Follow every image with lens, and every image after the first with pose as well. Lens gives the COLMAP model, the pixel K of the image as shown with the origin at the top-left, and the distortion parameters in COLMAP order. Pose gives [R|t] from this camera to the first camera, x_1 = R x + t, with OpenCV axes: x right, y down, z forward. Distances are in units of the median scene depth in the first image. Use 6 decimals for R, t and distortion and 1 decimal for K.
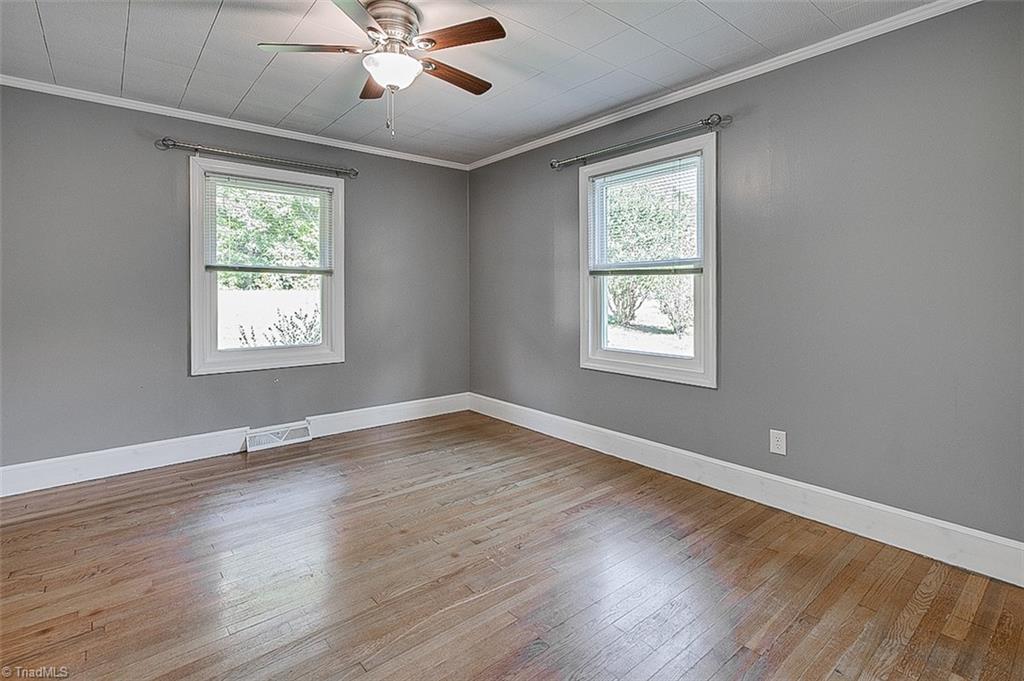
lens RADIAL K [[495.1, 0, 512.9], [0, 495.1, 280.5], [0, 0, 1]] dist [0.003584, 0.000810]
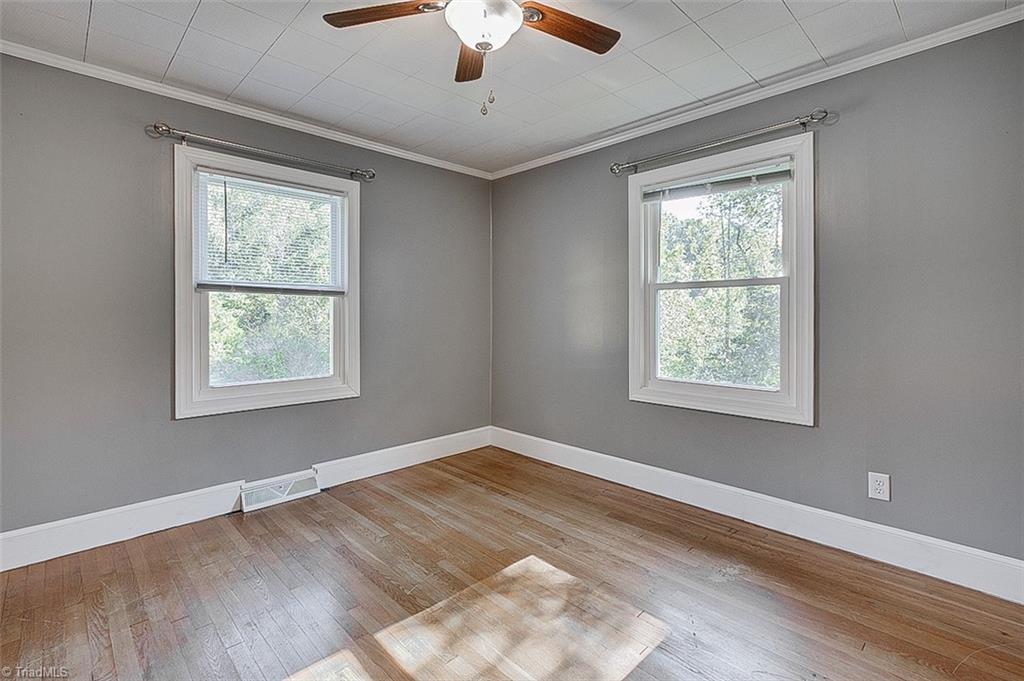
lens RADIAL K [[472.5, 0, 515.6], [0, 472.5, 293.6], [0, 0, 1]] dist [-0.001105, -0.000112]
pose [[0.996365, 0.005918, 0.084984, -0.148804], [-0.004252, 0.999795, -0.019772, 0.003517], [-0.085083, 0.019338, 0.996186, 0.177137]]
